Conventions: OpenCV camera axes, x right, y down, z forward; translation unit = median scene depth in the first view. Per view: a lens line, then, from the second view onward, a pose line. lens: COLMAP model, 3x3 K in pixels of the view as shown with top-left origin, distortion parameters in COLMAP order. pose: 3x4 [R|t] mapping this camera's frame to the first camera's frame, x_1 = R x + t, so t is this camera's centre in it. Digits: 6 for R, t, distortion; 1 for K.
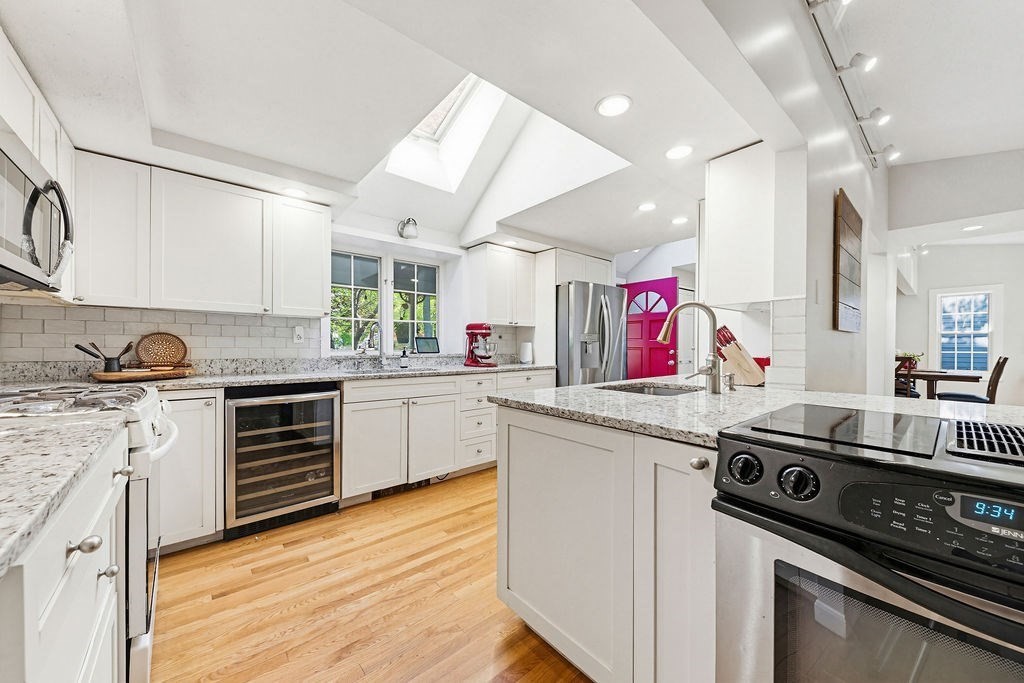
lens RADIAL K [[363.9, 0, 494.3], [0, 363.9, 346.3], [0, 0, 1]] dist [0.005580, -0.002727]
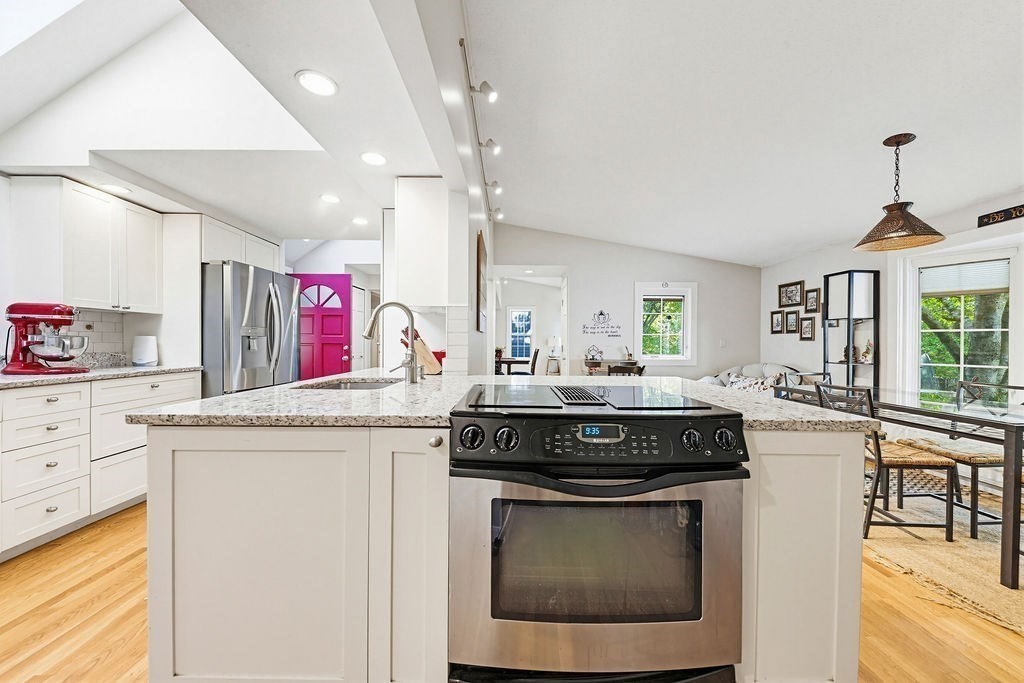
lens RADIAL K [[363.9, 0, 505.2], [0, 363.9, 345.0], [0, 0, 1]] dist [0.005580, -0.002727]
pose [[0.641497, -0.002588, 0.767121, -0.022124], [-0.003780, 0.999972, 0.006534, 0.000055], [-0.767116, -0.007091, 0.641469, 0.008938]]
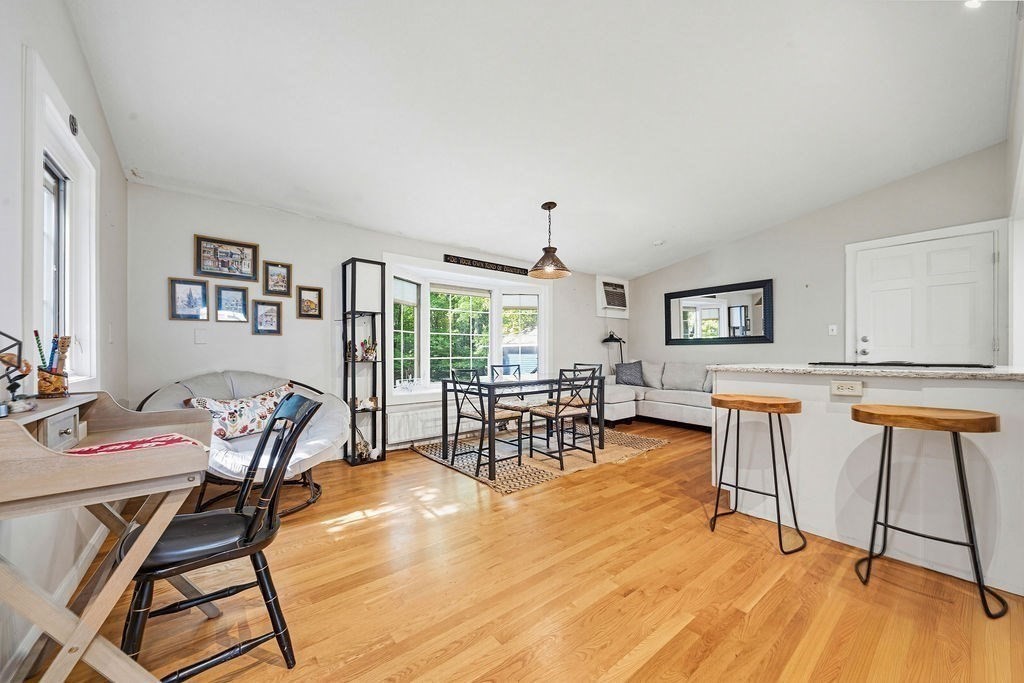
lens RADIAL K [[363.9, 0, 534.3], [0, 363.9, 347.0], [0, 0, 1]] dist [0.005580, -0.002727]
pose [[-0.999883, 0.002514, -0.015060, 1.653938], [0.002658, 0.999951, -0.009551, 0.046472], [0.015035, -0.009590, -0.999841, 1.468525]]
